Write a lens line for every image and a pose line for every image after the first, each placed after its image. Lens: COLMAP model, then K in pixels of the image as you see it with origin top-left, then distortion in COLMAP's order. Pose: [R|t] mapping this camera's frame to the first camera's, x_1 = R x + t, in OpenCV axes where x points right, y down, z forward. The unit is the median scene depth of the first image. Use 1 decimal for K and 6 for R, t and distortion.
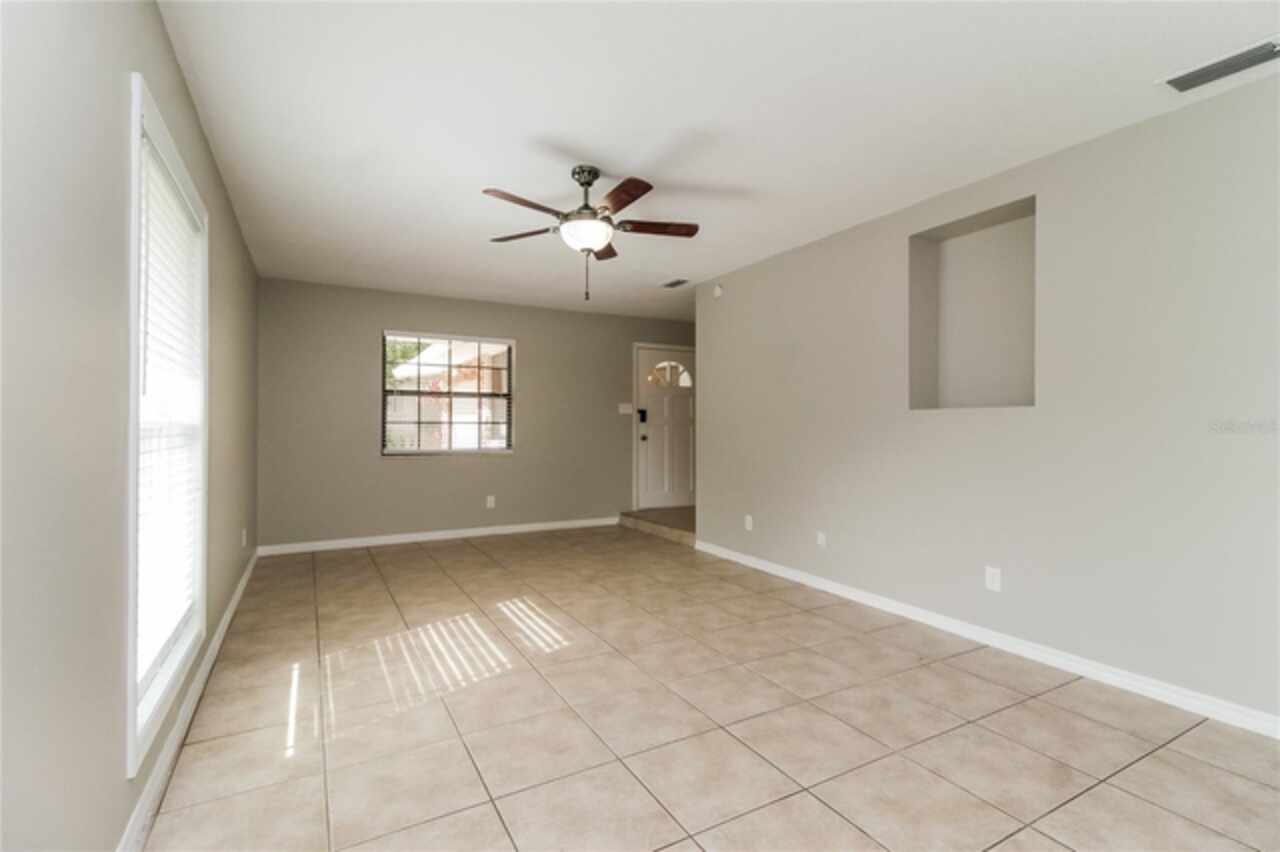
lens RADIAL K [[586.2, 0, 640.0], [0, 586.2, 426.0], [0, 0, 1]] dist [0.017501, -0.000189]
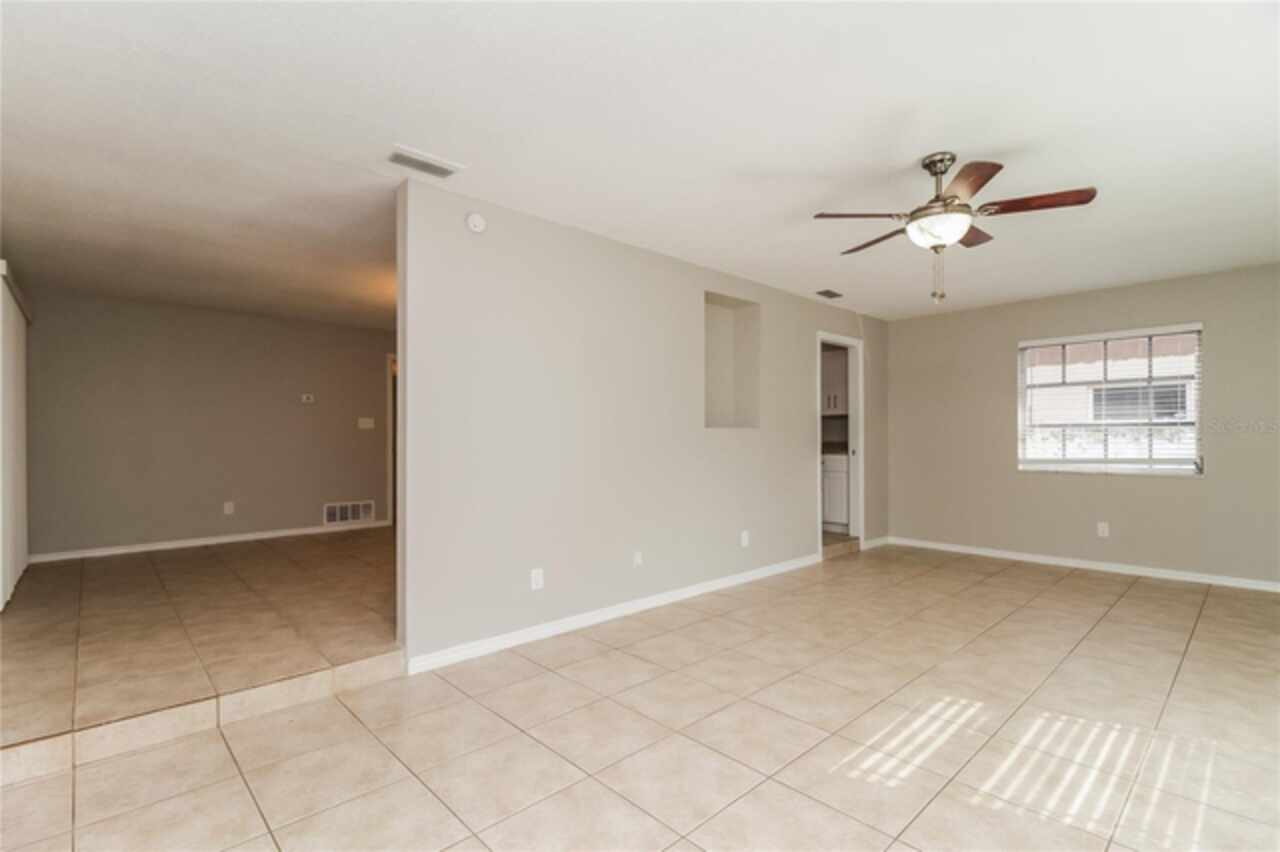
lens RADIAL K [[599.6, 0, 640.5], [0, 599.6, 436.9], [0, 0, 1]] dist [0.000163, -0.010573]
pose [[-0.241569, 0.004803, 0.970372, -0.743528], [0.009115, 0.999955, -0.002680, -0.006720], [-0.970341, 0.008197, -0.241602, 1.419591]]
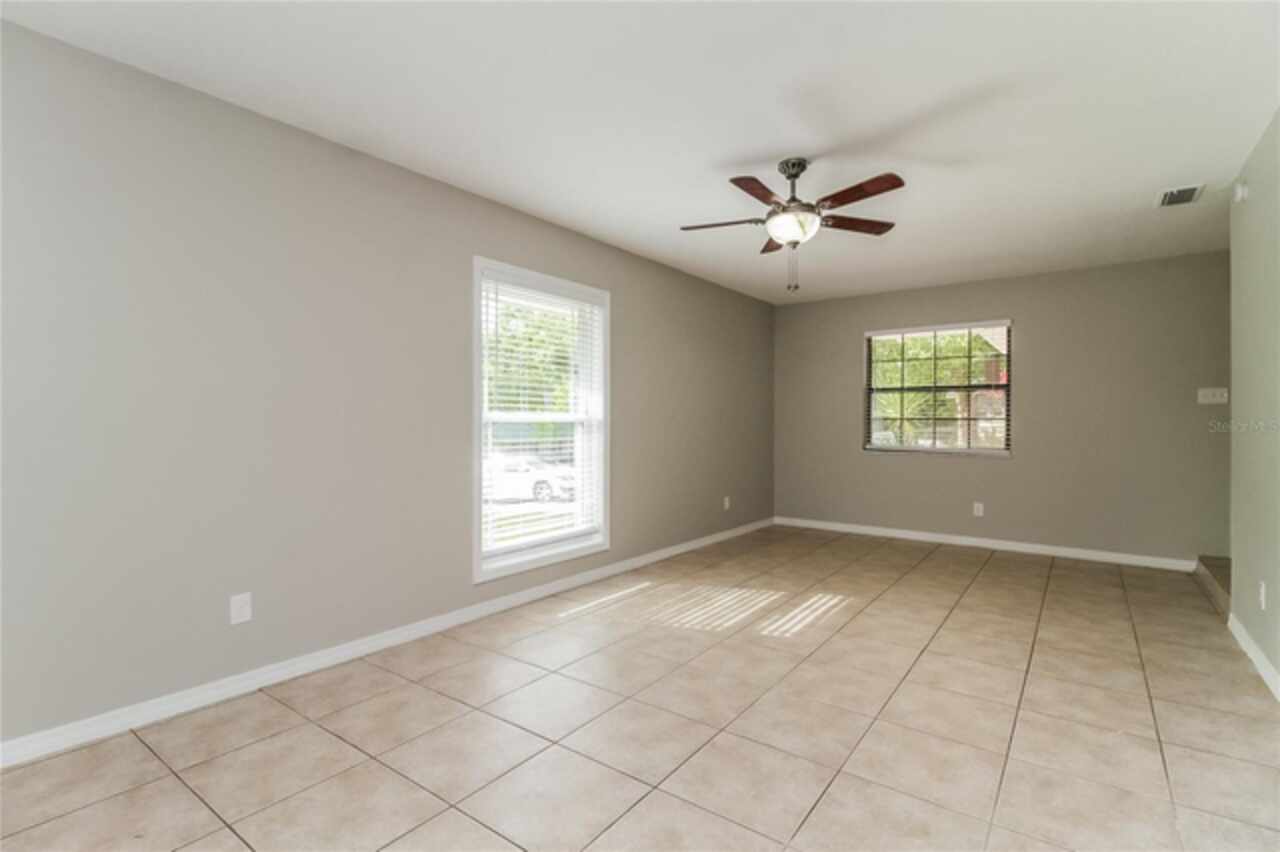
lens RADIAL K [[602.9, 0, 640.0], [0, 602.9, 426.0], [0, 0, 1]] dist [-0.000114, -0.000445]
pose [[0.406774, 0.006588, -0.913505, 0.624040], [-0.003994, 0.999977, 0.005433, 0.003655], [0.913520, 0.001439, 0.406791, 0.298644]]
